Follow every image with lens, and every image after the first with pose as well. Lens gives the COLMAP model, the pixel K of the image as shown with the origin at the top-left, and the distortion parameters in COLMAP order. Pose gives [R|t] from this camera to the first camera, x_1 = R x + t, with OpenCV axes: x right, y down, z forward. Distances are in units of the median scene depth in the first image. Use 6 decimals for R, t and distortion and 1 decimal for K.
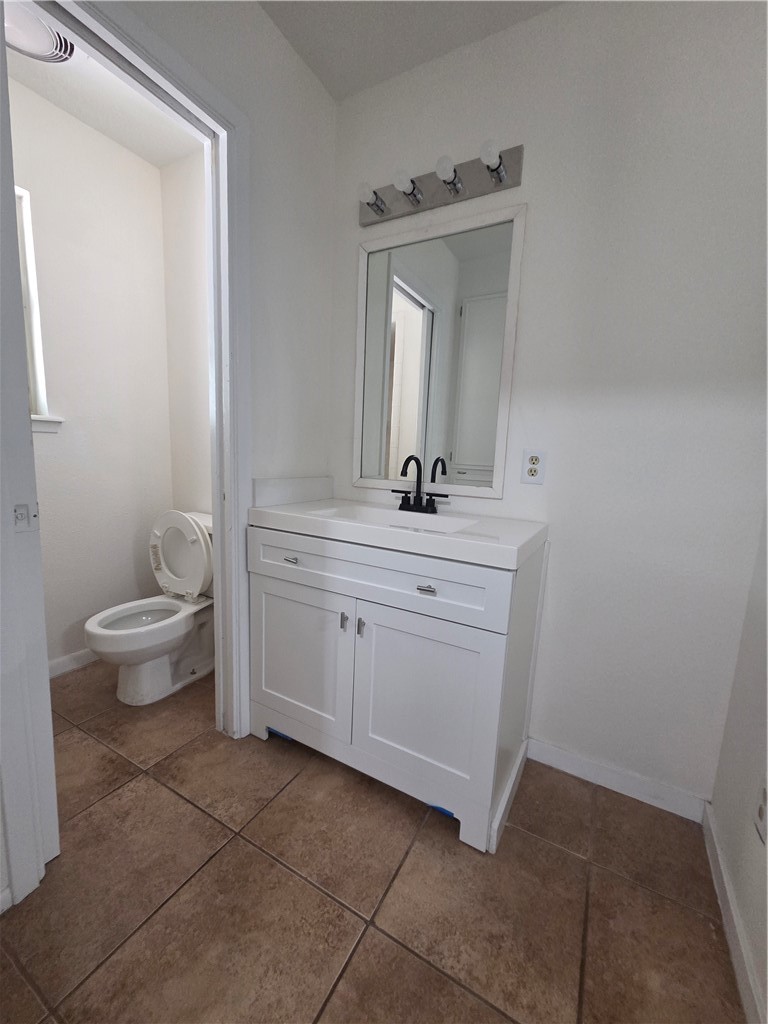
lens RADIAL K [[418.2, 0, 385.7], [0, 418.2, 516.3], [0, 0, 1]] dist [0.001032, 0.000941]
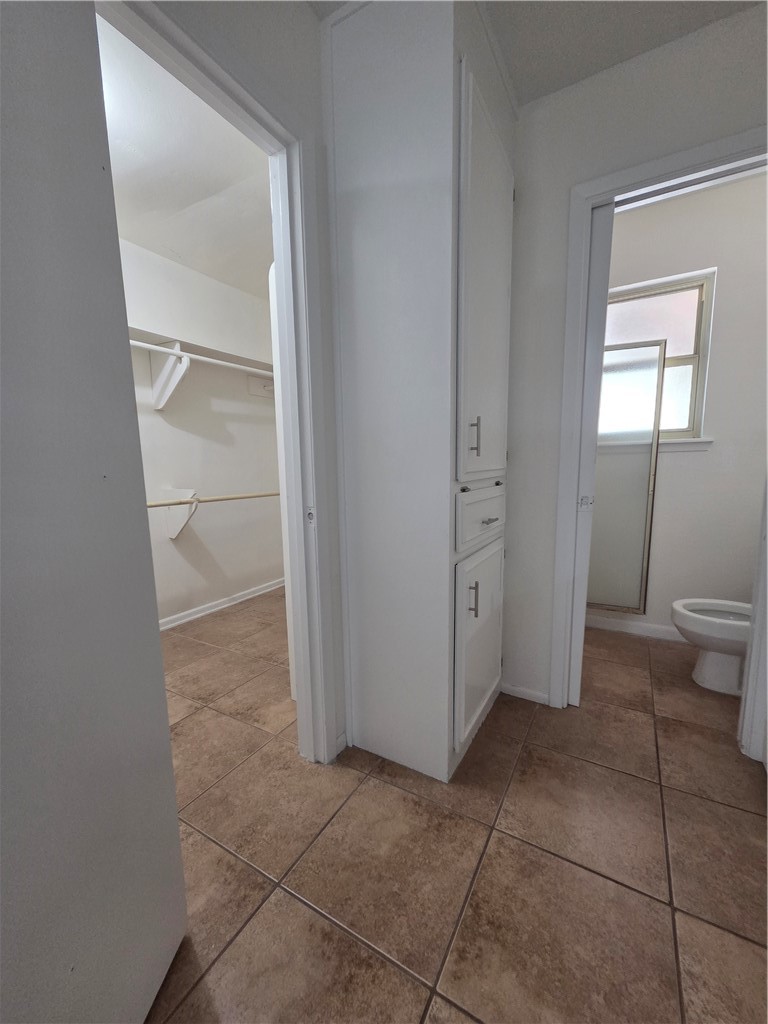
lens RADIAL K [[418.2, 0, 385.8], [0, 418.2, 516.3], [0, 0, 1]] dist [0.001032, 0.000941]
pose [[-0.035419, 0.080777, -0.996103, 0.791754], [-0.114676, 0.989816, 0.084345, -0.013053], [0.992771, 0.117216, -0.025795, 0.156814]]
